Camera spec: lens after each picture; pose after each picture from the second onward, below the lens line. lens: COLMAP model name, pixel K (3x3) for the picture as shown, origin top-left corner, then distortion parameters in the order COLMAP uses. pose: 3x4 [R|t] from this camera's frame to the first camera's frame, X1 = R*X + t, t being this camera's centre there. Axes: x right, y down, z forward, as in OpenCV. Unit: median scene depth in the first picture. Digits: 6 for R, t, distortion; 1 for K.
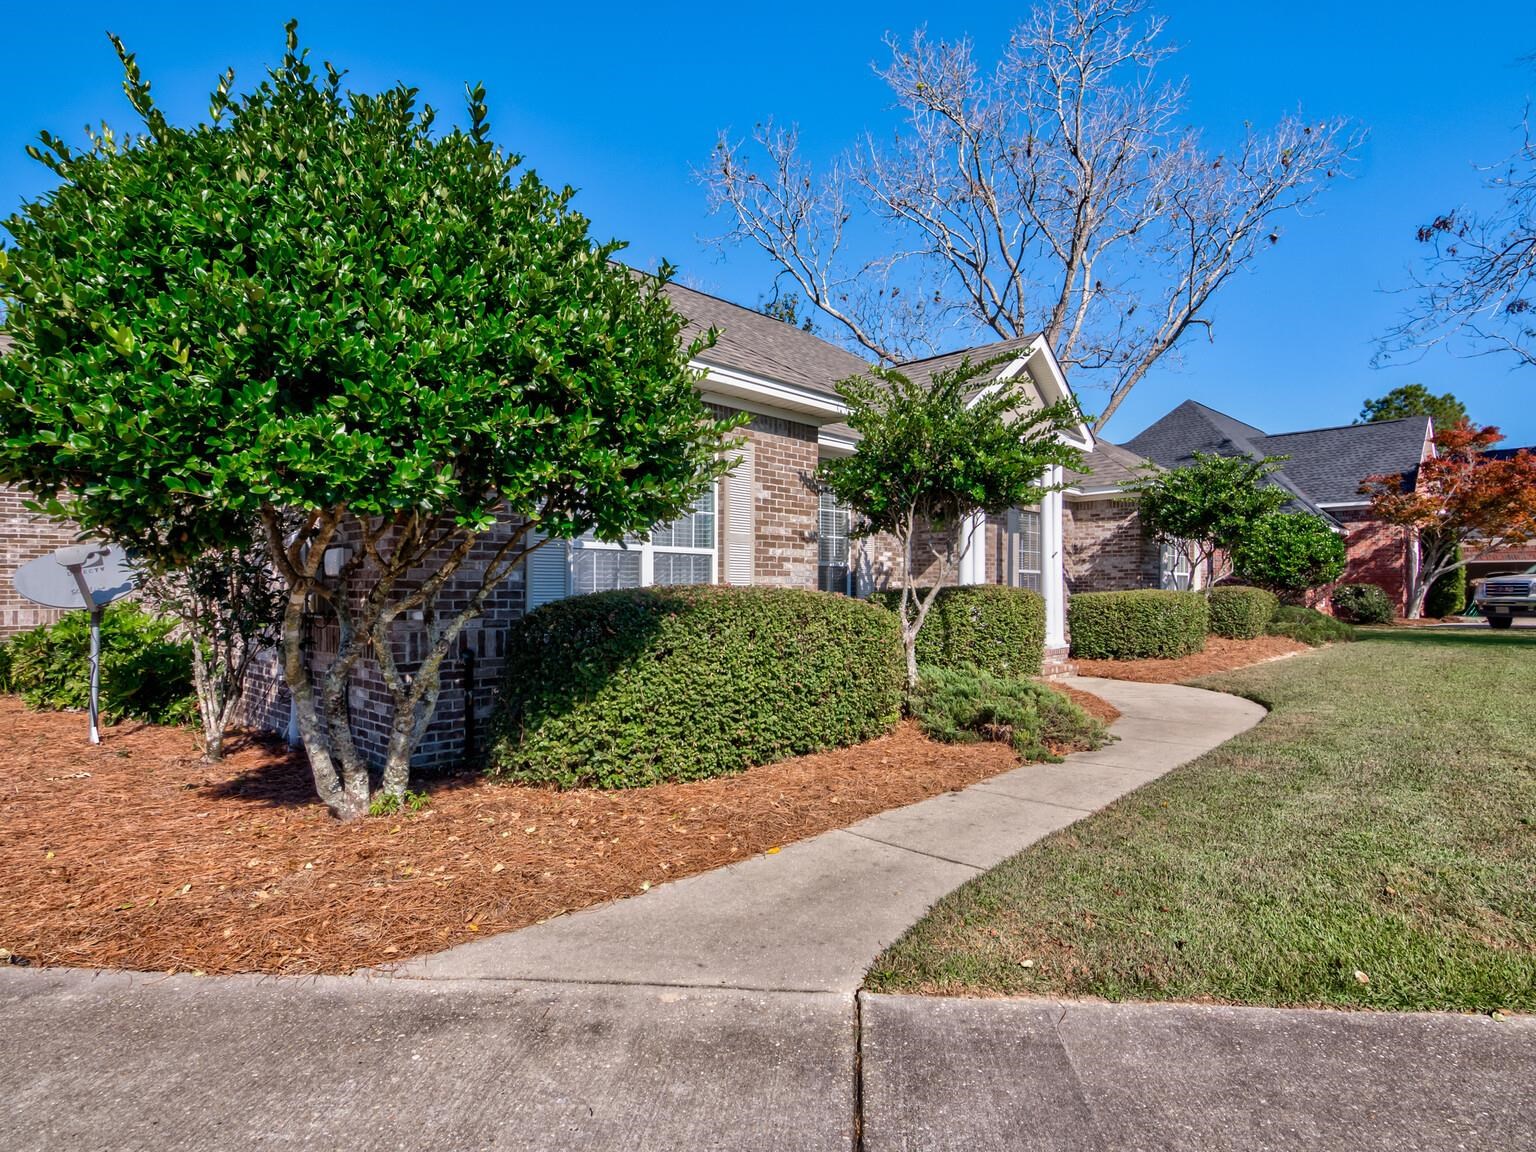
lens RADIAL K [[805.9, 0, 709.0], [0, 805.9, 575.1], [0, 0, 1]] dist [0.000242, -0.015275]
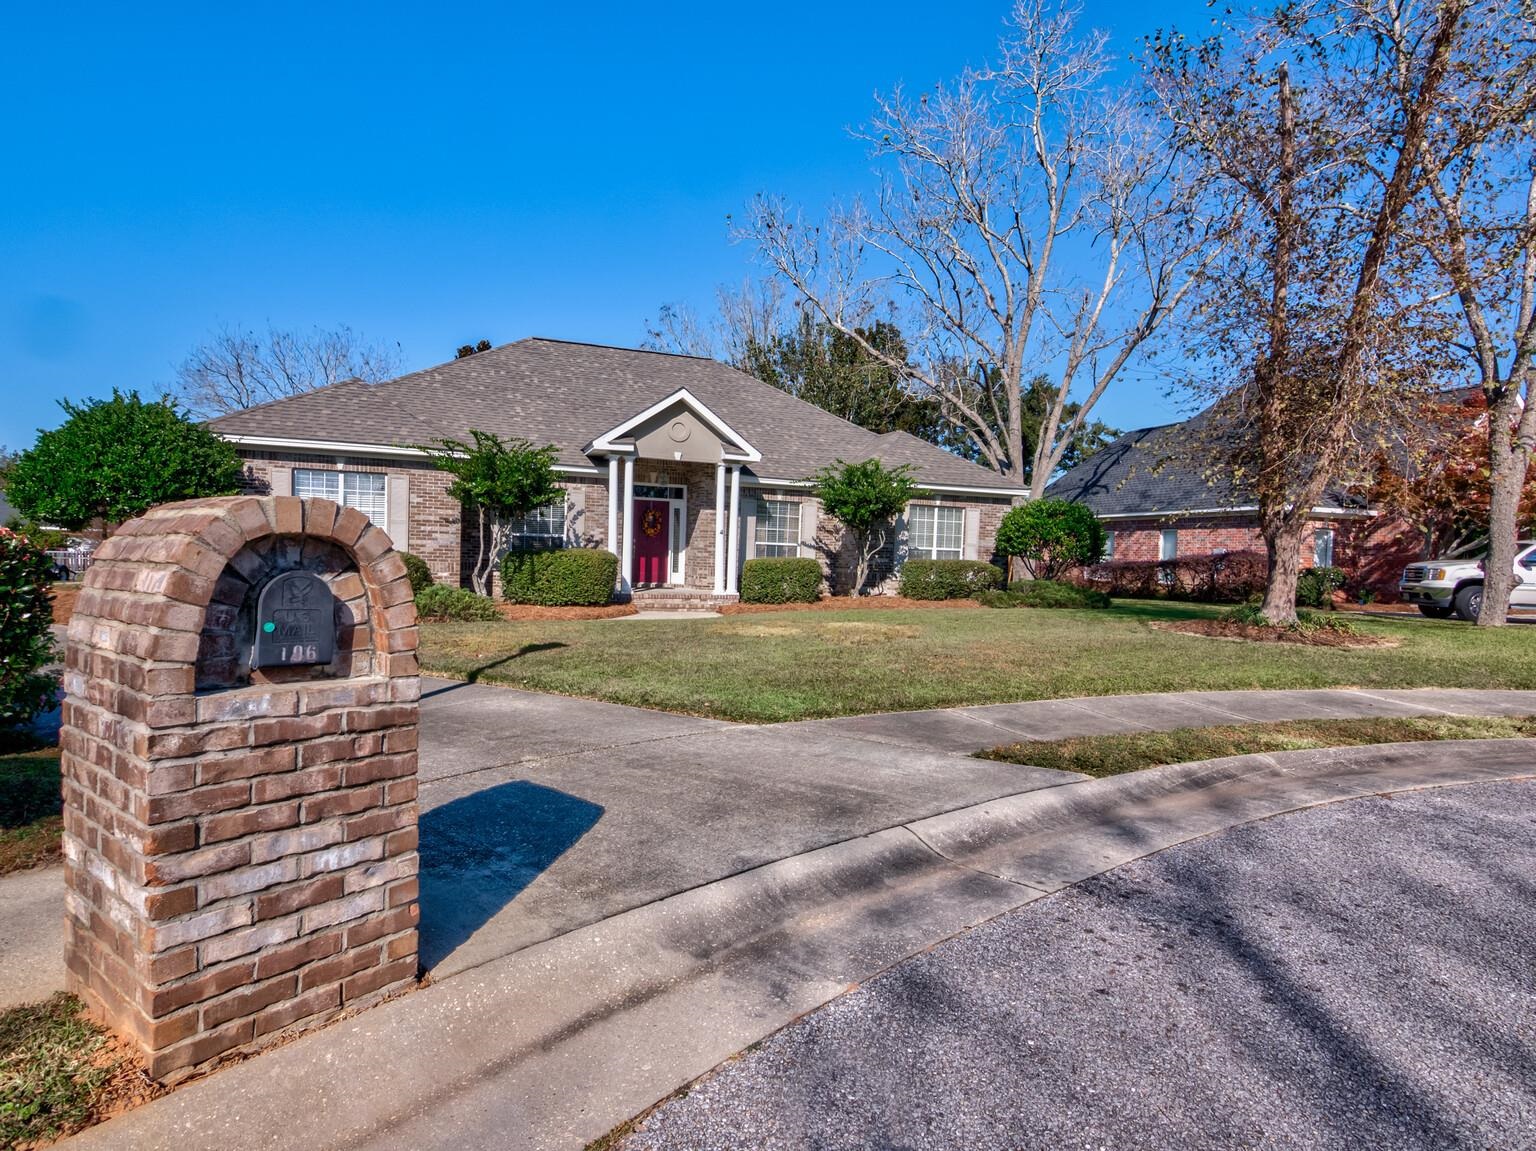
lens RADIAL K [[804.5, 0, 765.7], [0, 804.5, 580.1], [0, 0, 1]] dist [0.011153, -0.014533]
pose [[0.907657, 0.040409, -0.417762, 1.259153], [-0.022244, 0.998587, 0.048261, -0.011309], [0.419122, -0.034512, 0.907274, -0.359073]]
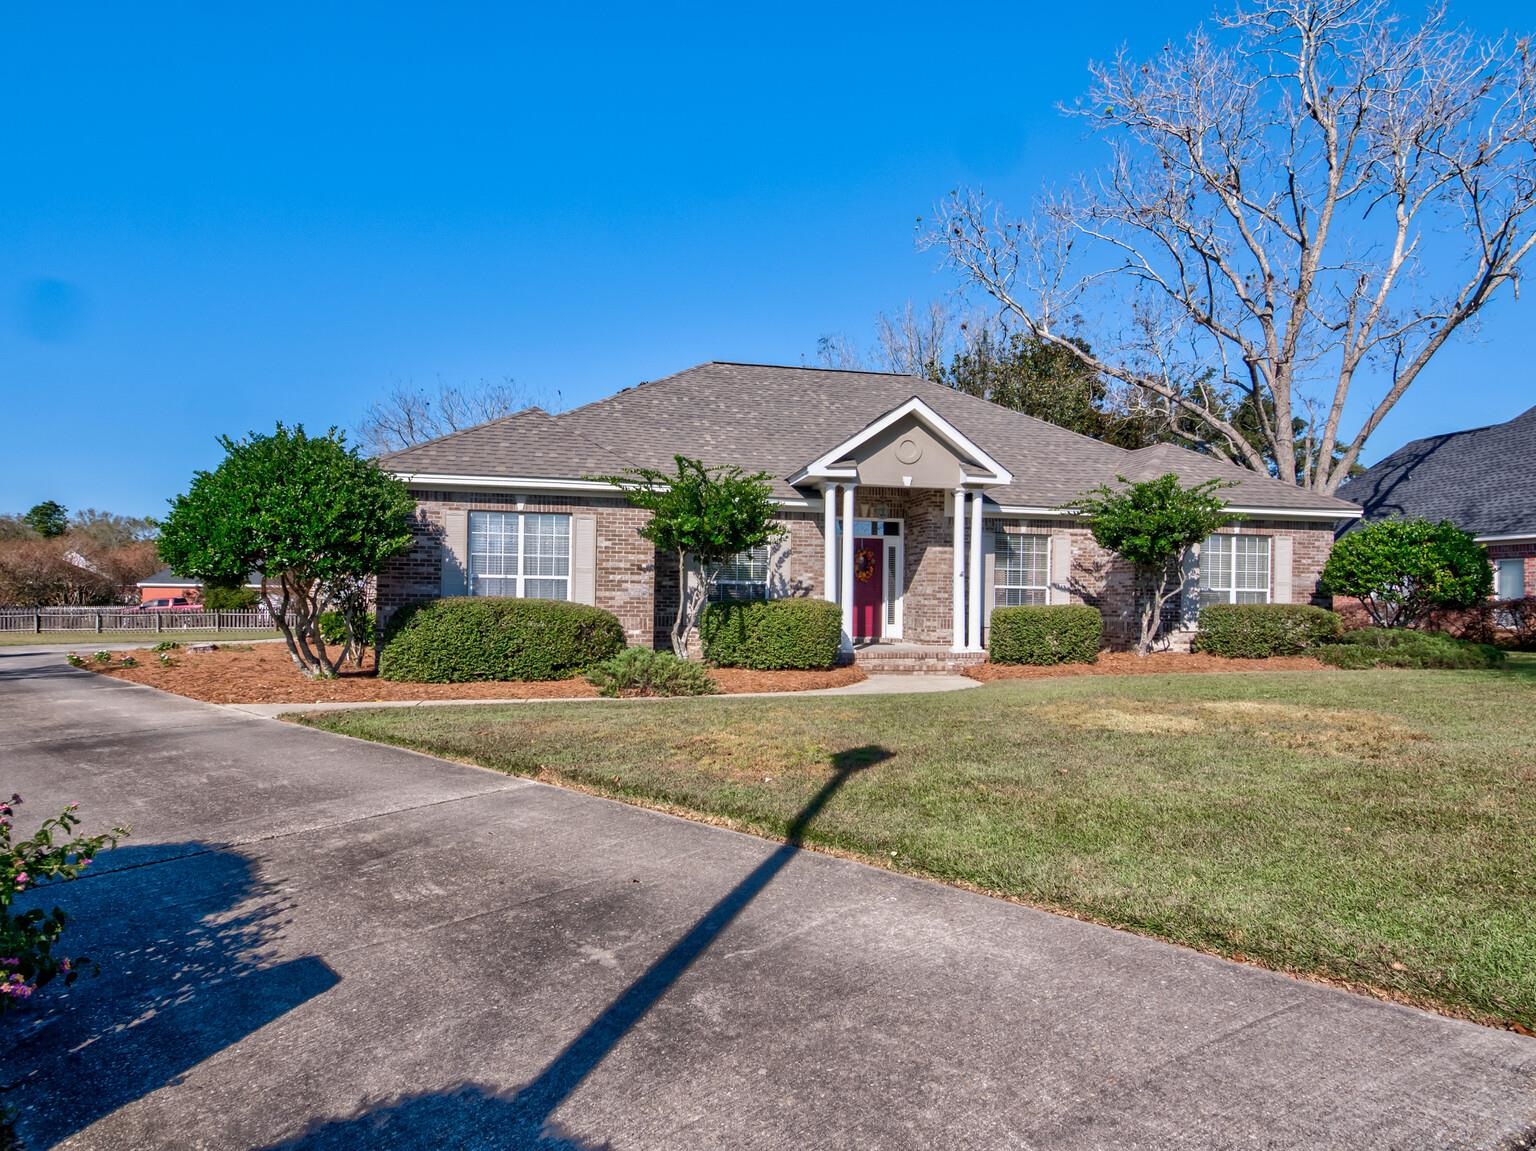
lens RADIAL K [[804.5, 0, 765.7], [0, 804.5, 580.1], [0, 0, 1]] dist [0.011153, -0.014533]
pose [[0.829413, -0.000276, -0.558635, 0.948716], [-0.002194, 0.999991, -0.003752, -0.012478], [0.558631, 0.004338, 0.829405, -0.167529]]
